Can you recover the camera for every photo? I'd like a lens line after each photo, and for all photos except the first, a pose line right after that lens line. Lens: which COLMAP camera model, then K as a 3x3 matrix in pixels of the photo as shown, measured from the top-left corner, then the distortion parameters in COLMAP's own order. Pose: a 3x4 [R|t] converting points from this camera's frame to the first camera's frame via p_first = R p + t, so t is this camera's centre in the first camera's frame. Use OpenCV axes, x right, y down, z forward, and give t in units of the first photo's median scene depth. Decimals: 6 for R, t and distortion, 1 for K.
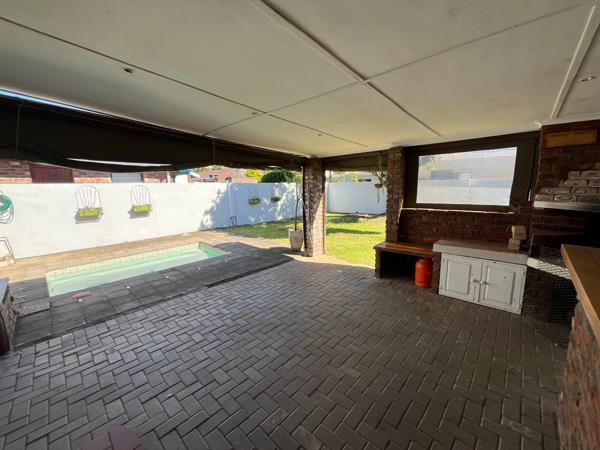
lens RADIAL K [[242.8, 0, 297.9], [0, 242.8, 225.1], [0, 0, 1]] dist [0.000265, -0.000135]
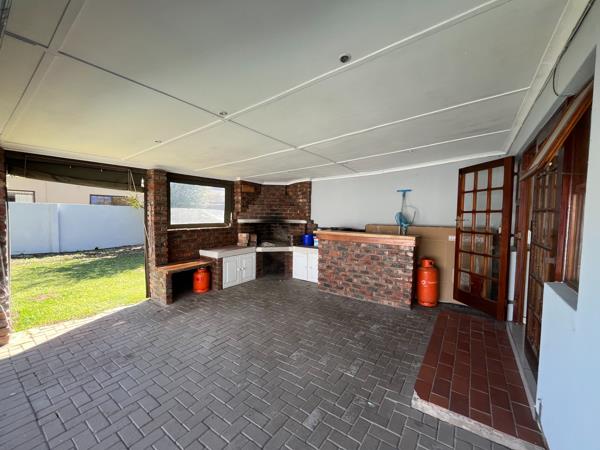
lens RADIAL K [[242.8, 0, 298.1], [0, 242.8, 223.9], [0, 0, 1]] dist [0.000265, -0.000135]
pose [[-0.134267, -0.030310, 0.990482, -0.751911], [0.142061, 0.988619, 0.049510, -0.075723], [-0.980710, 0.147356, -0.128433, 0.661680]]
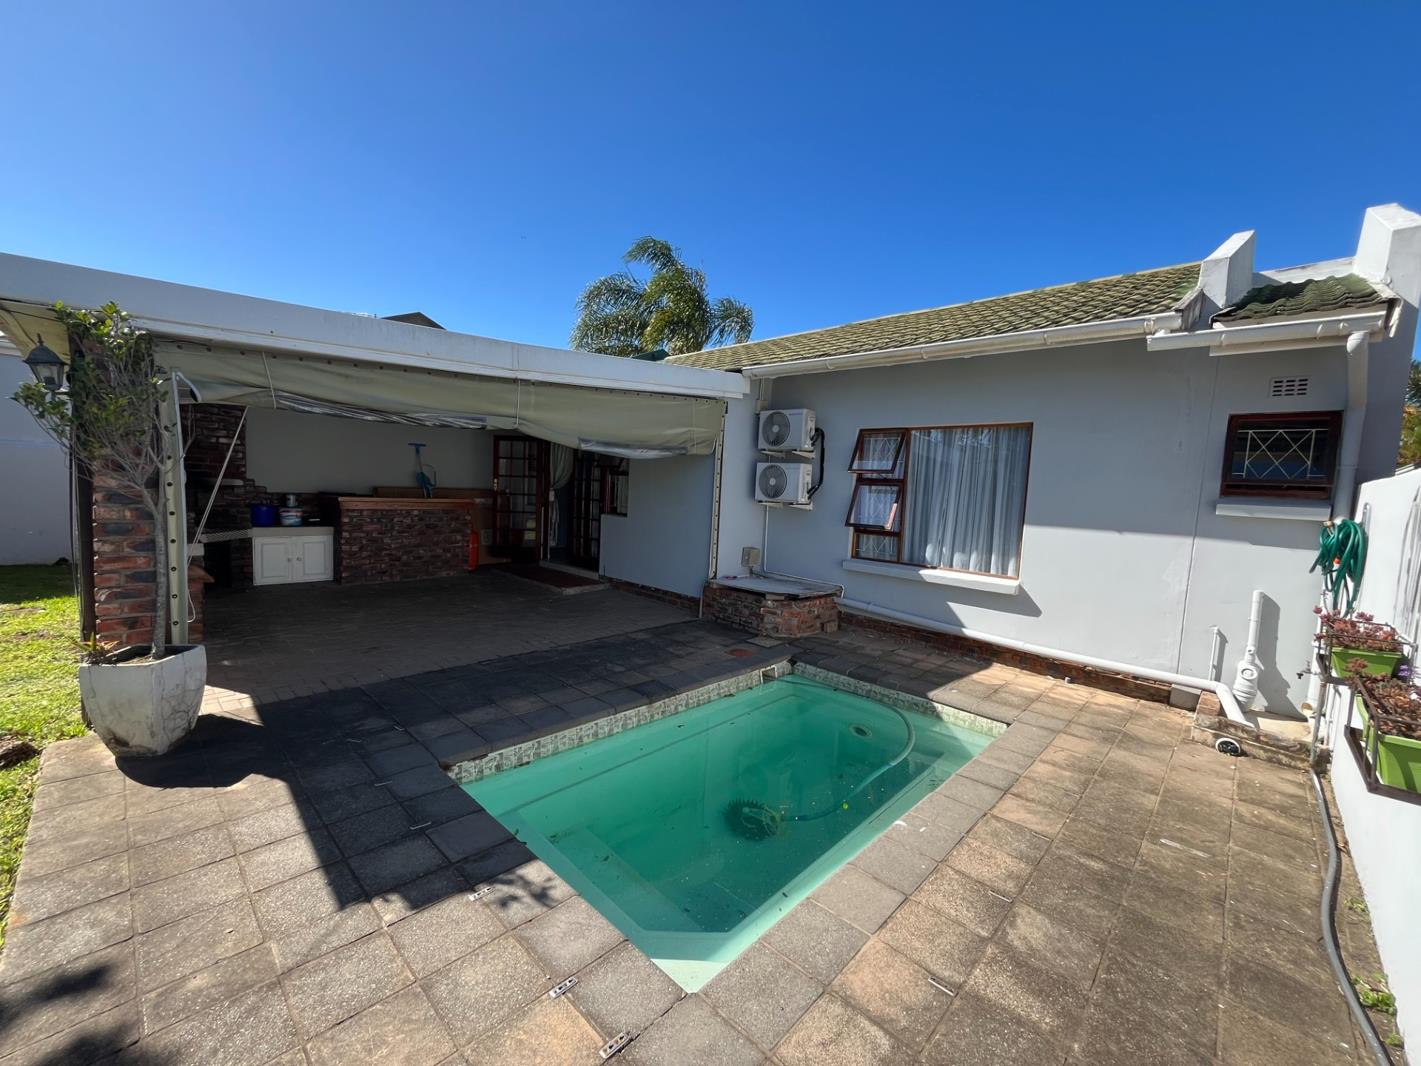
lens RADIAL K [[574.9, 0, 709.6], [0, 574.9, 532.1], [0, 0, 1]] dist [0.000265, -0.000135]
pose [[-0.999481, -0.032198, -0.000670, -0.800853], [-0.031483, 0.972483, 0.230839, -0.344440], [-0.006781, 0.230740, -0.972992, 2.354601]]
